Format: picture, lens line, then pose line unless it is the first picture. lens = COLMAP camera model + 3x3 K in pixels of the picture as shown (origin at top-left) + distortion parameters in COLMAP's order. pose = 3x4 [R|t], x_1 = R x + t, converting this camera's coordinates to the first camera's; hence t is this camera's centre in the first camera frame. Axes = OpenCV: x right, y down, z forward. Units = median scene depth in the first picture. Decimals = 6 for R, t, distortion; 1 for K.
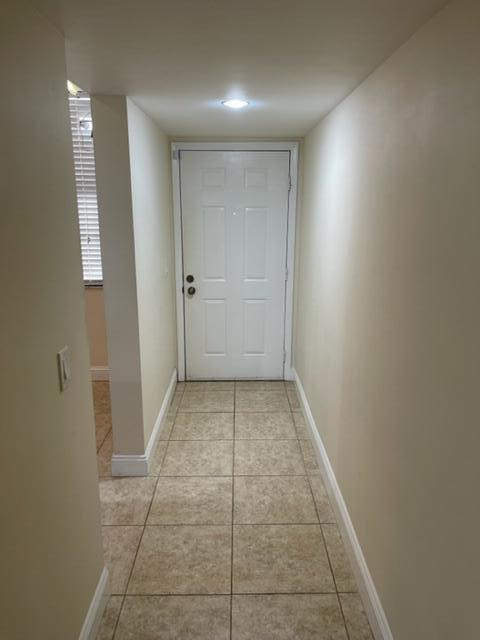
lens RADIAL K [[481.7, 0, 240.0], [0, 481.7, 320.0], [0, 0, 1]] dist [0.072819, -0.119220]
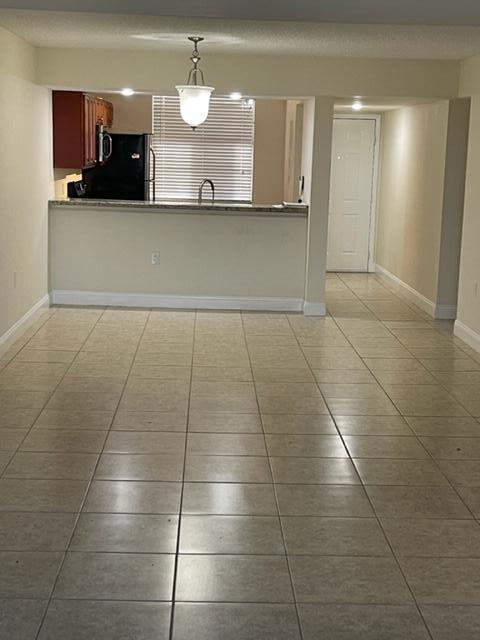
lens RADIAL K [[1141.1, 0, 240.0], [0, 1141.1, 320.0], [0, 0, 1]] dist [0.369555, -0.027492]
pose [[0.999588, 0.017493, 0.022740, -0.392015], [-0.015103, 0.994738, -0.101328, 0.659024], [-0.024392, 0.100943, 0.994593, -2.552882]]
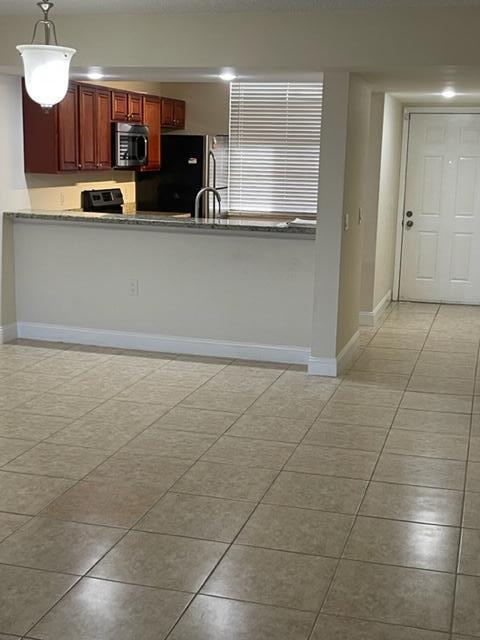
lens RADIAL K [[995.9, 0, 215.9], [0, 995.9, 336.7], [0, 0, 1]] dist [0.181146, 0.044644]
pose [[0.960199, 0.067994, -0.270914, 0.140743], [-0.088201, 0.994101, -0.063112, 0.433391], [0.265024, 0.084495, 0.960533, -1.588874]]
